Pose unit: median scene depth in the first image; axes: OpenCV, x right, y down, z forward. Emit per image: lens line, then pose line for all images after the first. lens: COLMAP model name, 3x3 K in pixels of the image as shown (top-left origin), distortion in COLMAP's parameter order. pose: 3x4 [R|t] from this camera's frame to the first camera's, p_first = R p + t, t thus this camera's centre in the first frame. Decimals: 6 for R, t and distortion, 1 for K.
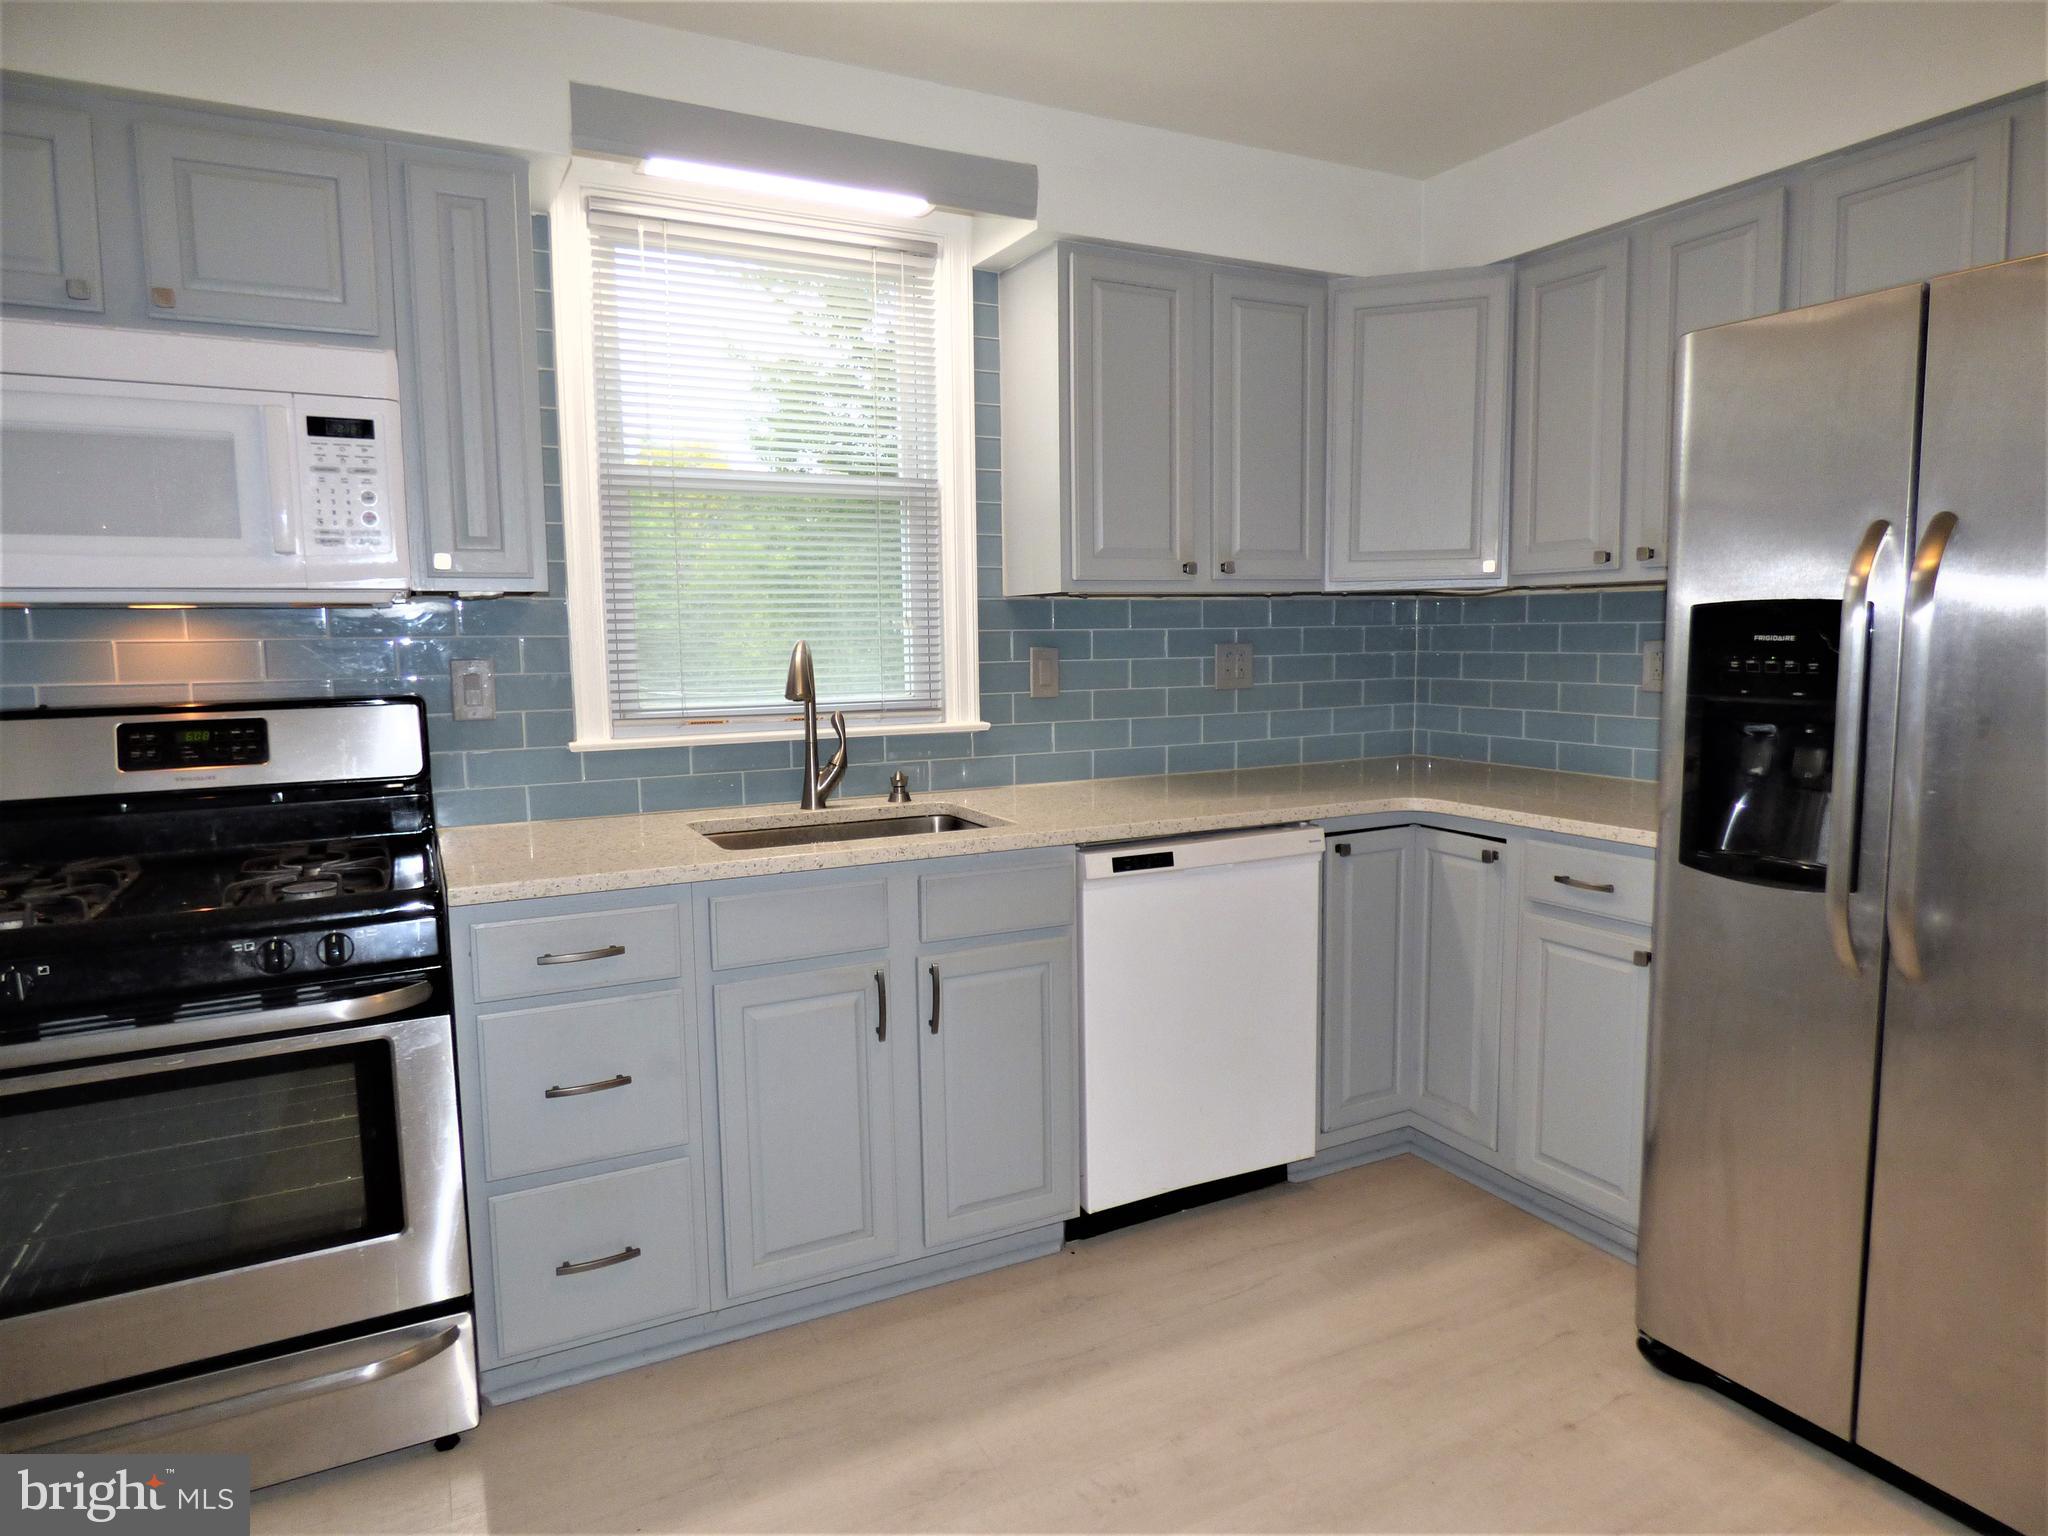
lens RADIAL K [[1233.1, 0, 1012.4], [0, 1233.1, 766.1], [0, 0, 1]] dist [-0.019107, -0.001041]
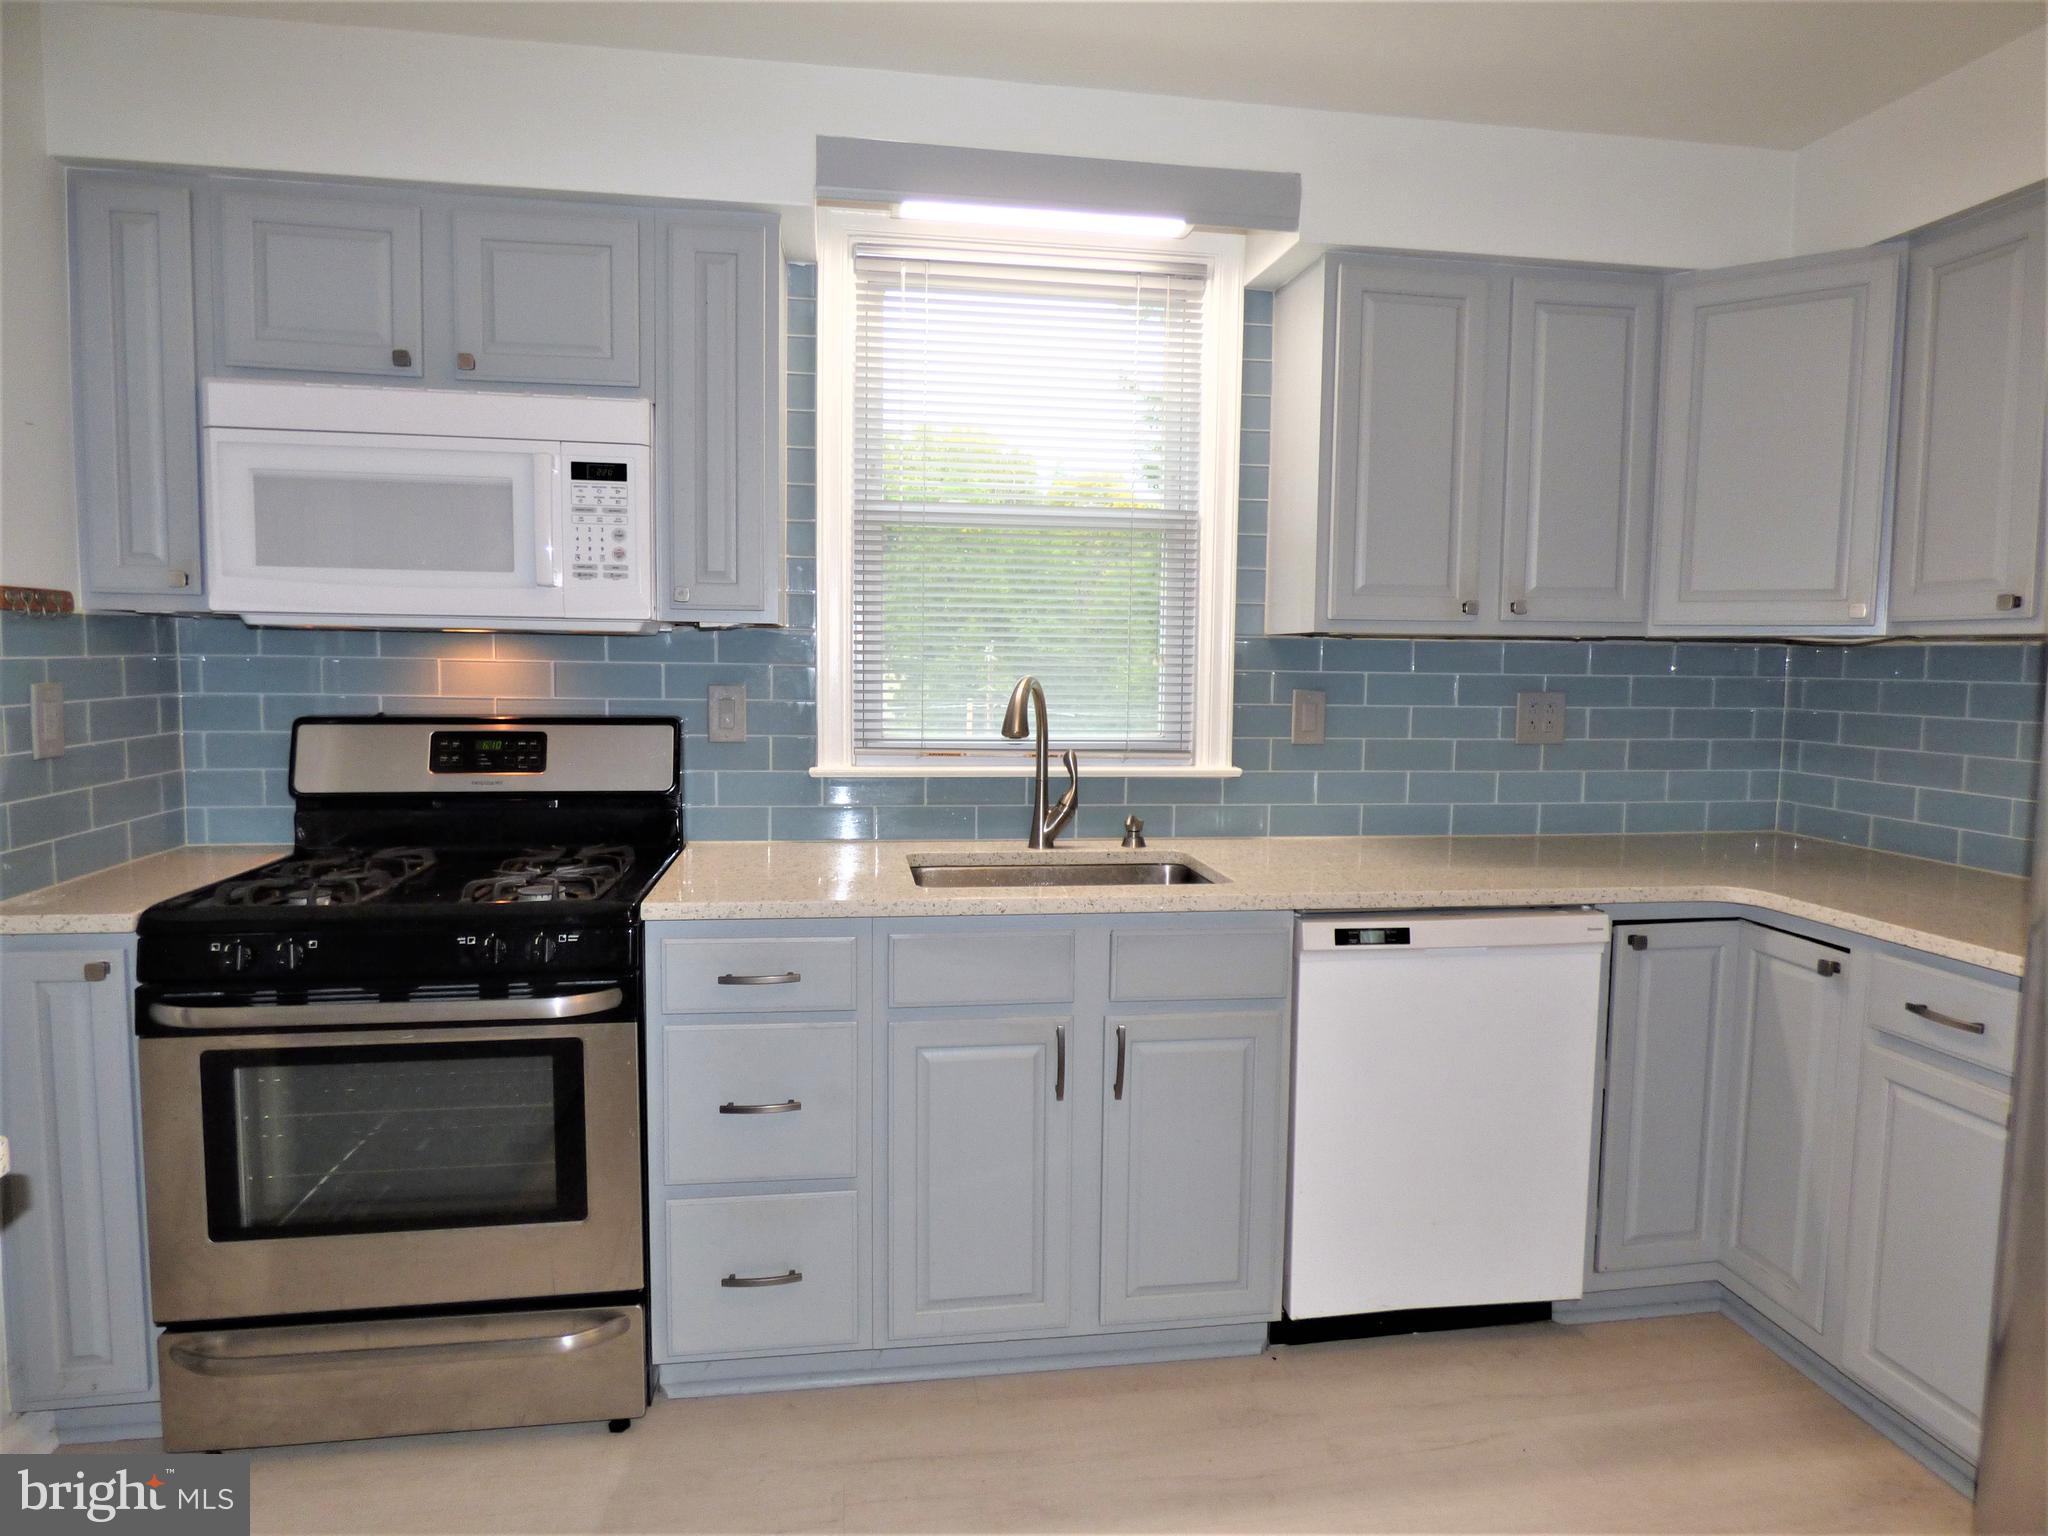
lens RADIAL K [[1233.1, 0, 1023.7], [0, 1233.1, 759.8], [0, 0, 1]] dist [-0.019107, -0.001041]
pose [[0.948293, 0.051739, -0.313152, 0.135601], [-0.059653, 0.998095, -0.015736, -0.020119], [0.311742, 0.033603, 0.949573, 0.068608]]
